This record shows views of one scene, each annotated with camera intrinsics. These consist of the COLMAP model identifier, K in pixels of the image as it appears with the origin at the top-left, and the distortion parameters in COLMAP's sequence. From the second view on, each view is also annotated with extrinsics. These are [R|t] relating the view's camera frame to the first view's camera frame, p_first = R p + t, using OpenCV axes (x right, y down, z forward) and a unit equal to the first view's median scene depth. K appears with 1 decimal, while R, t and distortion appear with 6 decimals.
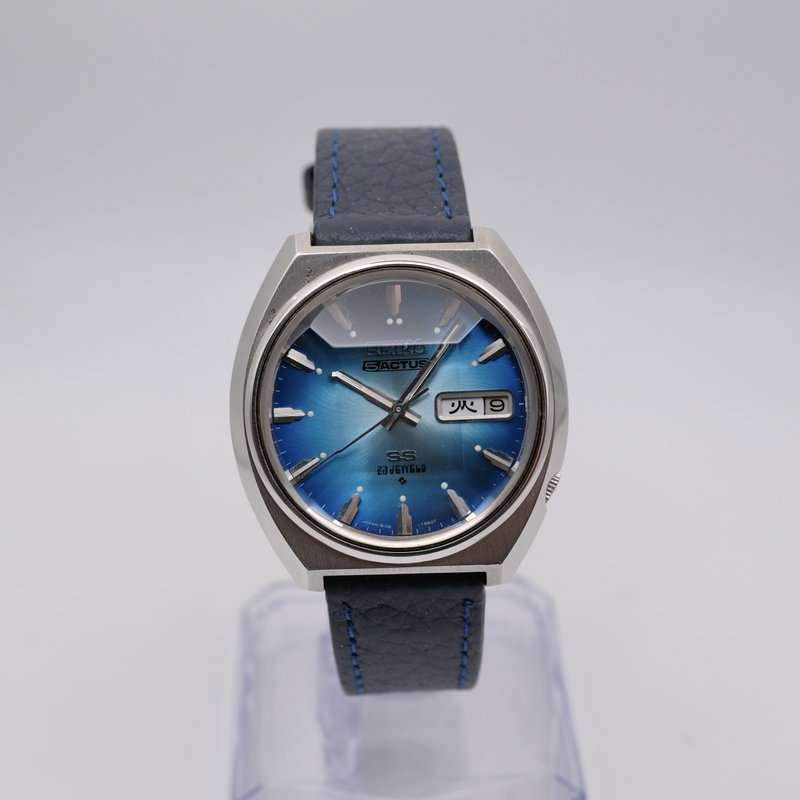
lens RADIAL K [[1490.8, 0, 397.2], [0, 1490.8, 400.5], [0, 0, 1]] dist [0.420891, 0.000000]
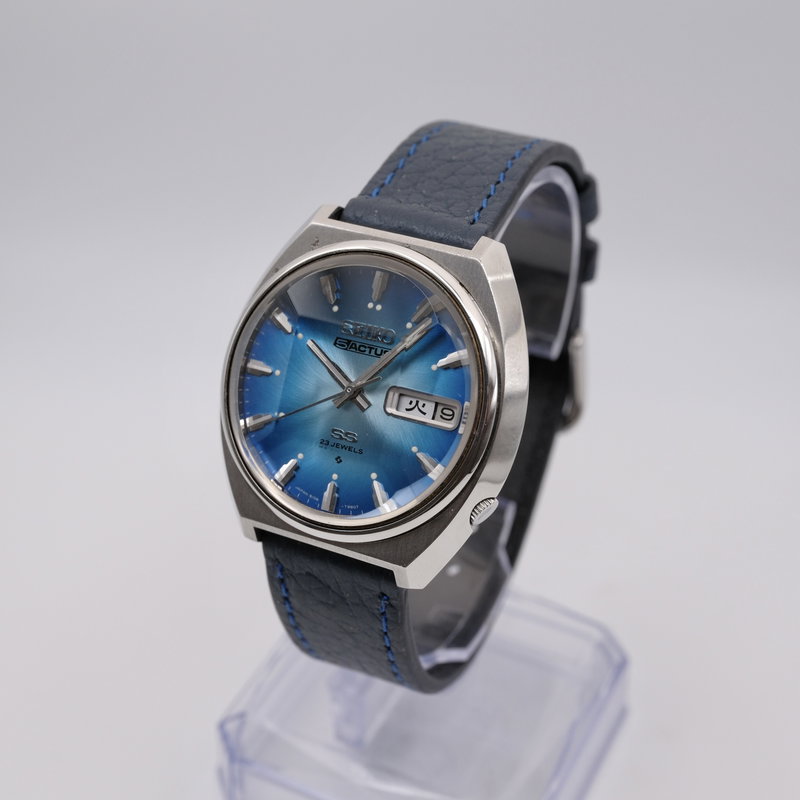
lens RADIAL K [[1490.8, 0, 403.3], [0, 1490.8, 406.2], [0, 0, 1]] dist [0.420891, 0.000000]
pose [[0.885929, 0.266171, -0.379845, 0.417872], [-0.267810, 0.962193, 0.049618, -0.043442], [0.378691, 0.057769, 0.923719, 0.070128]]
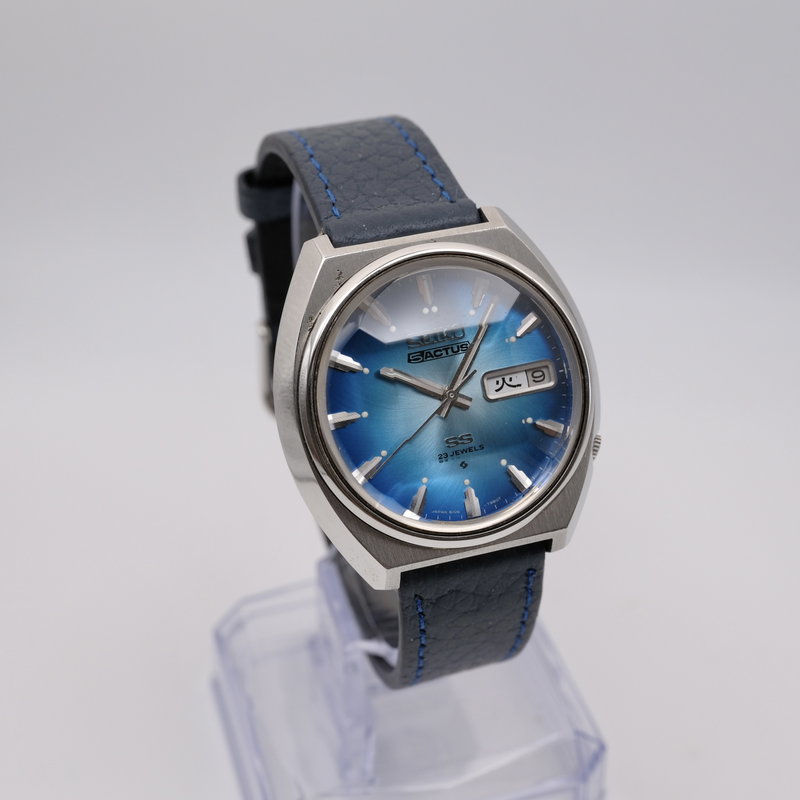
lens RADIAL K [[1490.8, 0, 404.9], [0, 1490.8, 393.6], [0, 0, 1]] dist [0.420891, 0.000000]
pose [[0.959967, -0.162938, 0.227846, -0.255232], [0.162477, 0.986491, 0.020910, -0.021210], [-0.228175, 0.016947, 0.973473, 0.024078]]
